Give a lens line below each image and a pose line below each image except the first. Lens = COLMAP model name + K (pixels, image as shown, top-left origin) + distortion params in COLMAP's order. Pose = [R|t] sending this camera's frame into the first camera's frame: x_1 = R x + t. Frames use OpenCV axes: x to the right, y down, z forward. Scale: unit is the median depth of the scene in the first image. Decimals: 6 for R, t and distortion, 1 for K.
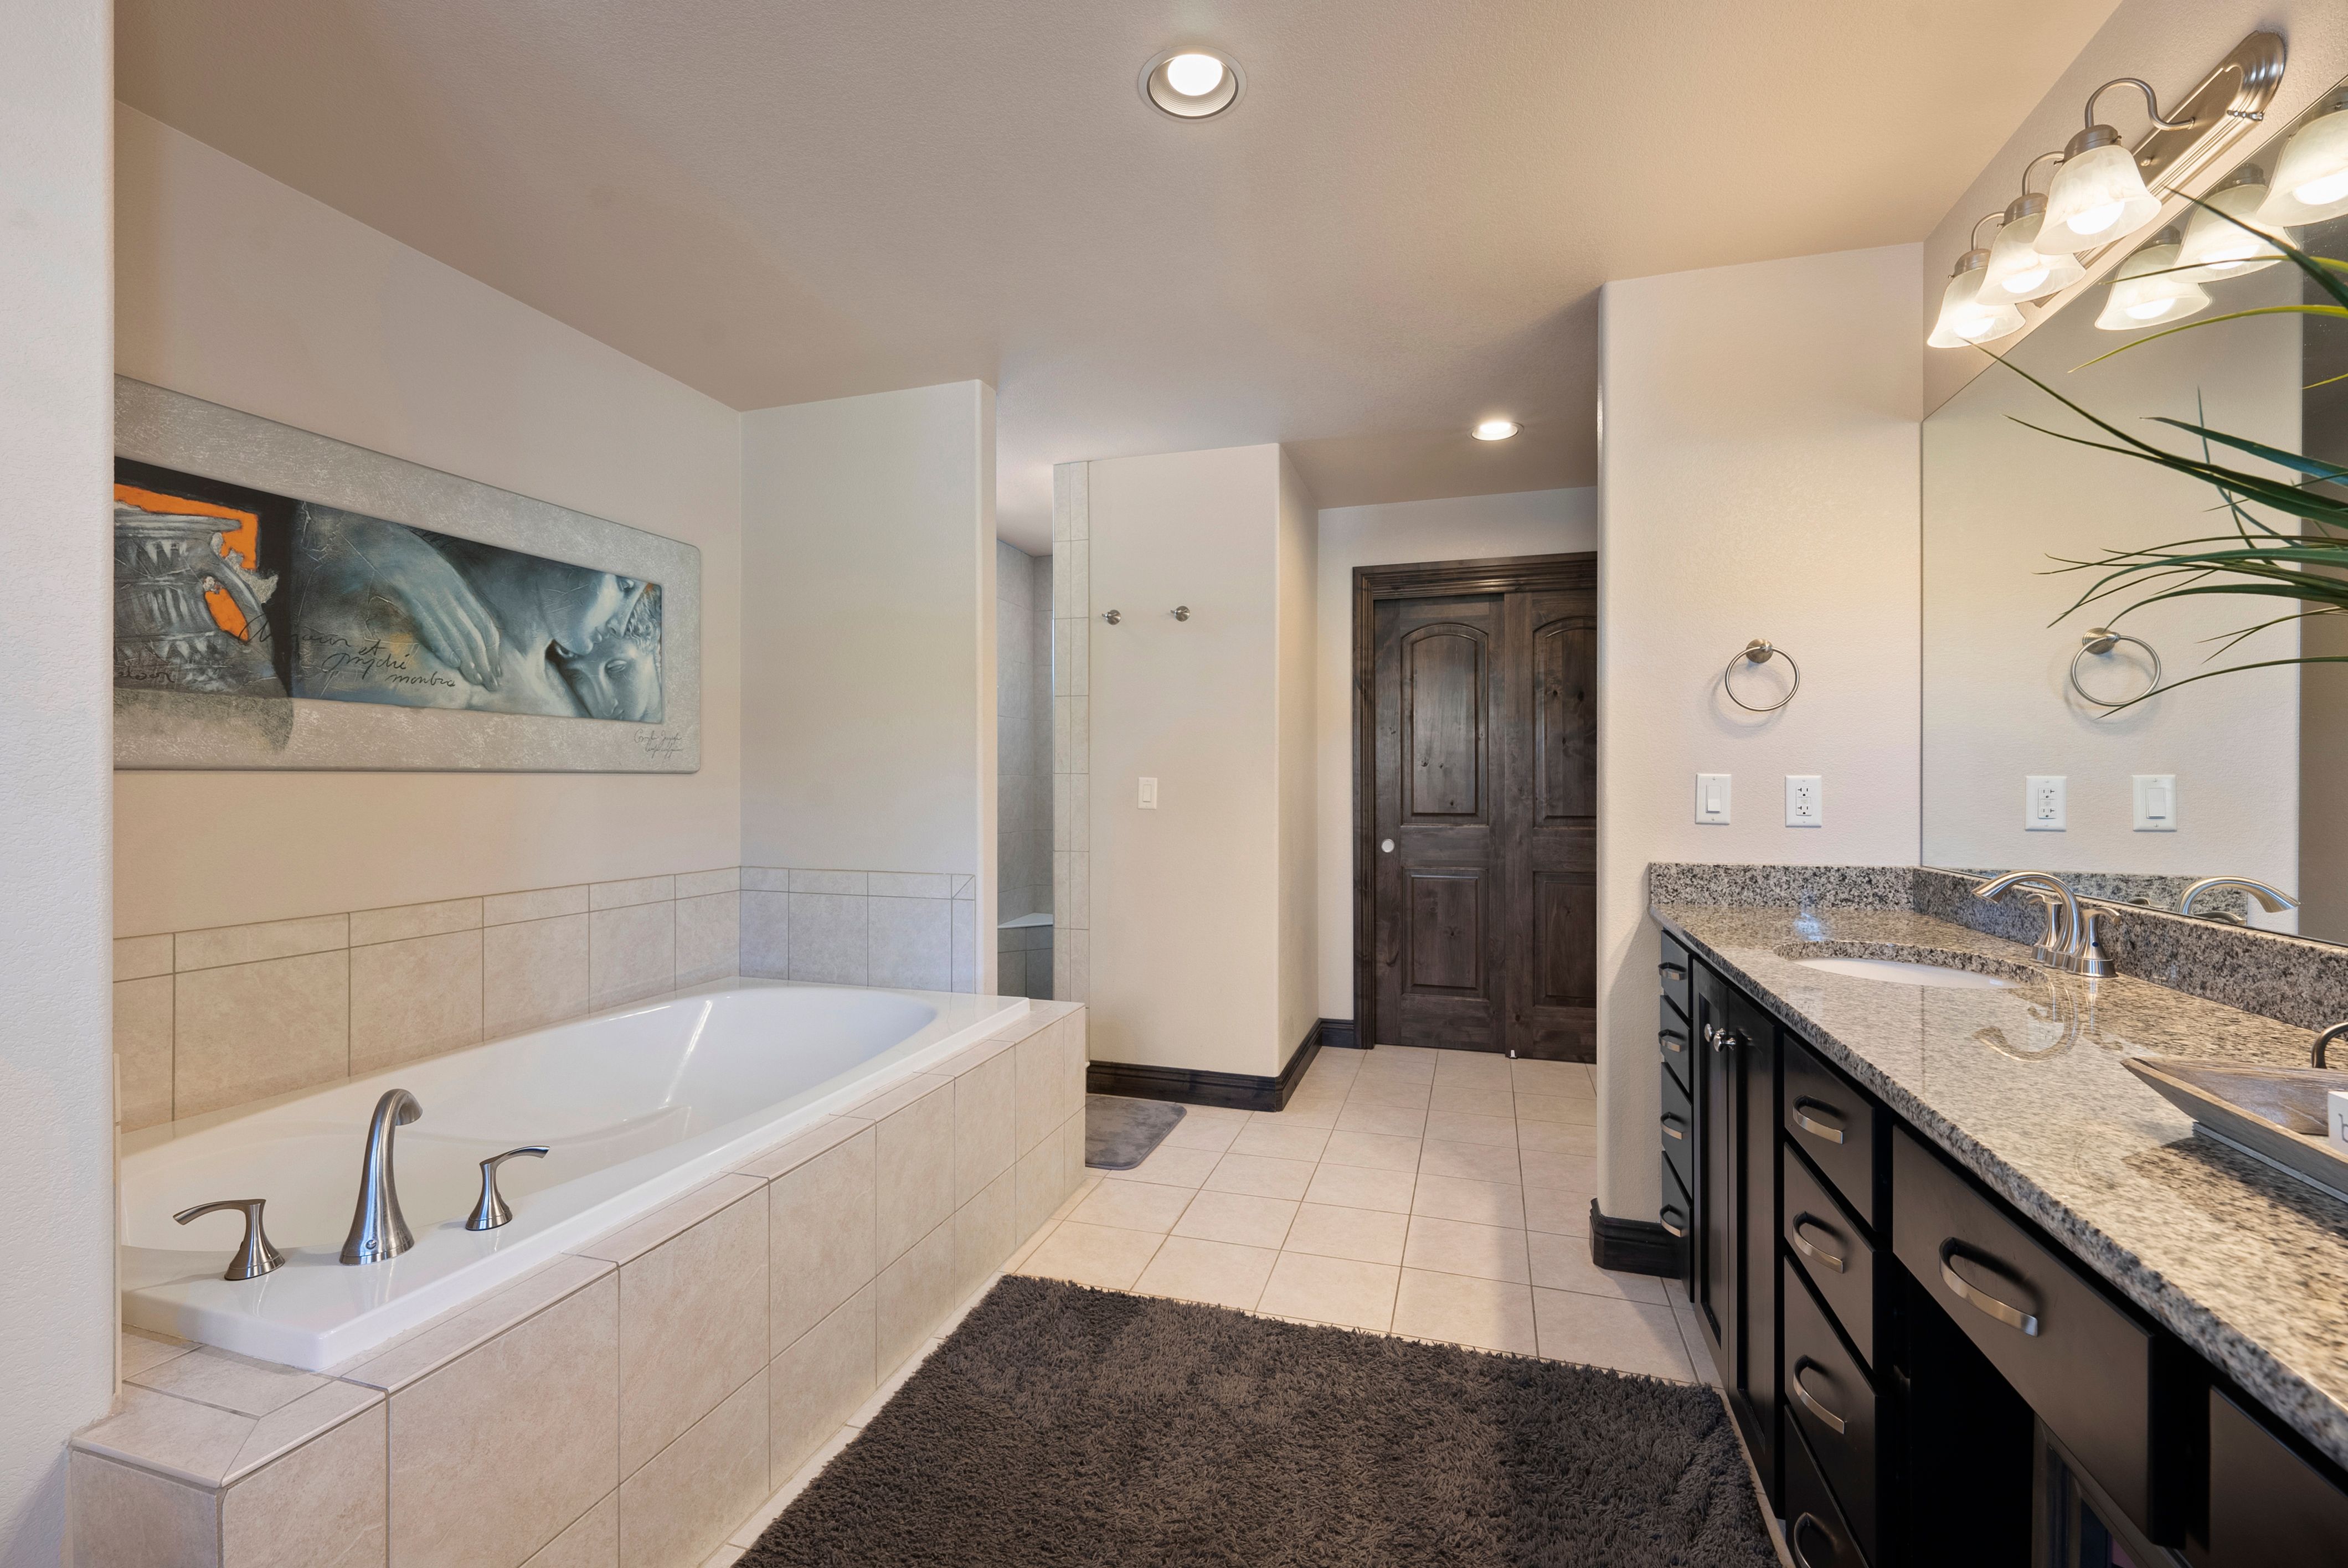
lens RADIAL K [[977.9, 0, 1179.4], [0, 977.9, 779.8], [0, 0, 1]] dist [0.004124, 0.000822]
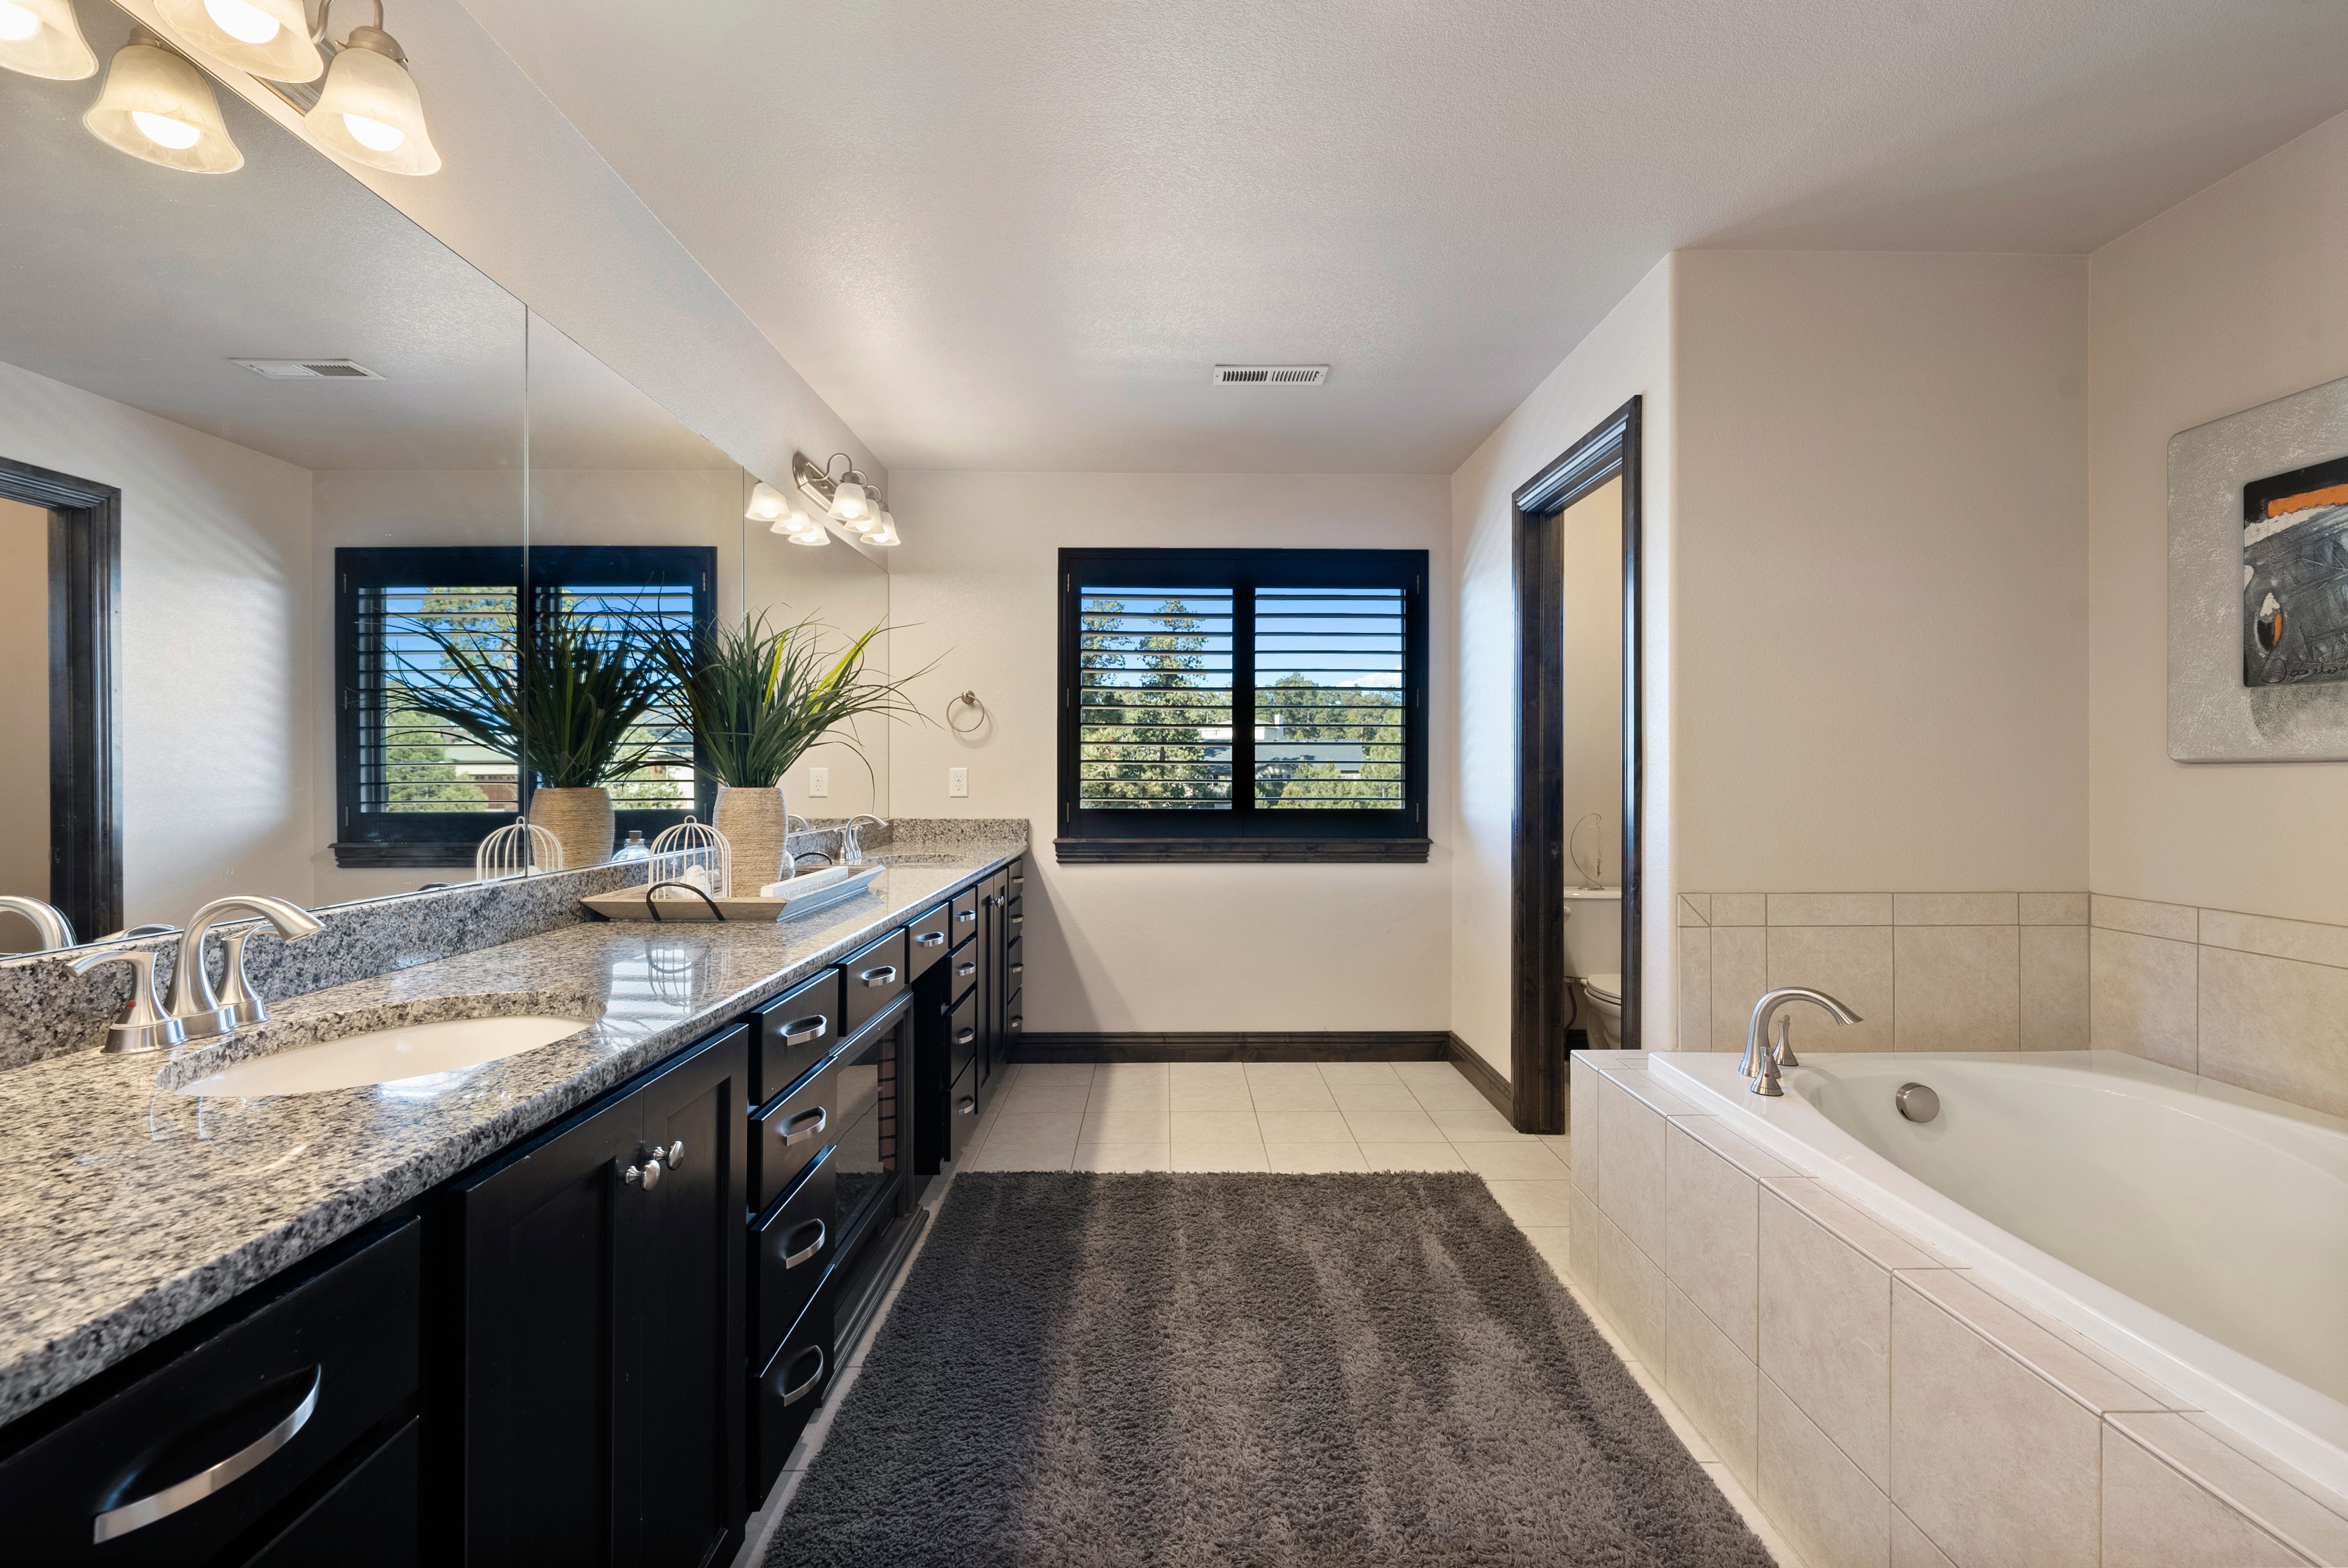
lens RADIAL K [[977.9, 0, 1179.5], [0, 977.9, 784.1], [0, 0, 1]] dist [0.004124, 0.000822]
pose [[-0.951186, -0.000362, -0.308619, 0.395706], [-0.001268, 0.999995, 0.002736, 0.011823], [0.308617, 0.002994, -0.951182, 1.606949]]
